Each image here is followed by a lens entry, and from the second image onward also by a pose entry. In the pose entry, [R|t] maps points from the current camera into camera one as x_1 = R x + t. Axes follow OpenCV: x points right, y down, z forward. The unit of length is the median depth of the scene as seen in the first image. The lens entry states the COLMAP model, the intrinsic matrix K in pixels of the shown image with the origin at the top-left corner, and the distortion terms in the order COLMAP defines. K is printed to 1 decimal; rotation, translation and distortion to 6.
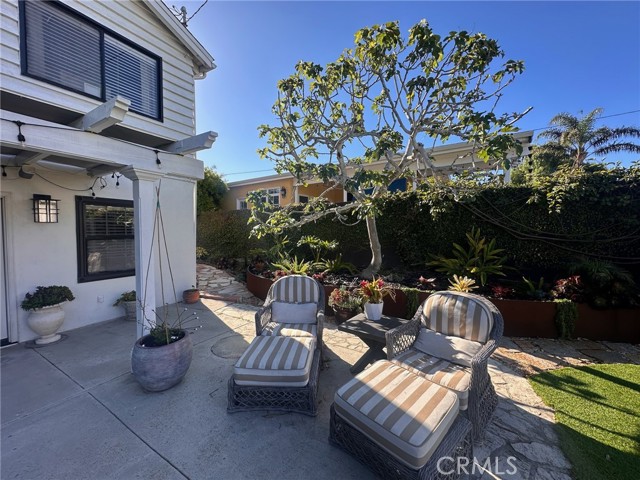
lens RADIAL K [[252.9, 0, 320.0], [0, 252.9, 240.0], [0, 0, 1]] dist [-0.000136, 0.000129]
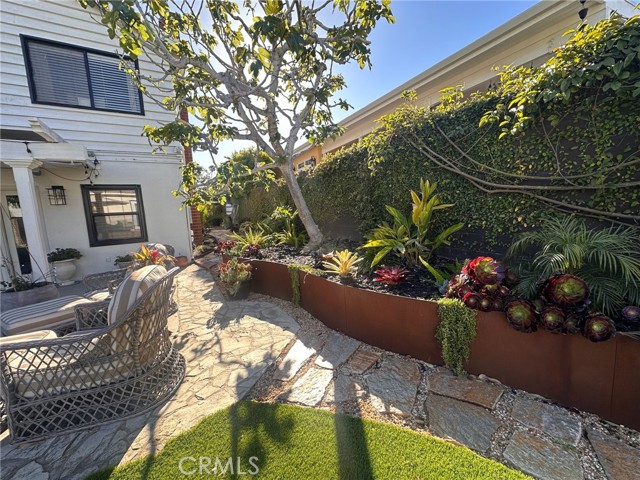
lens RADIAL K [[252.9, 0, 320.0], [0, 252.9, 240.0], [0, 0, 1]] dist [-0.000136, 0.000129]
pose [[0.885149, 0.013065, -0.465124, 0.844014], [0.033464, 0.995230, 0.091638, 0.044013], [0.464102, -0.096678, 0.880490, 0.357490]]
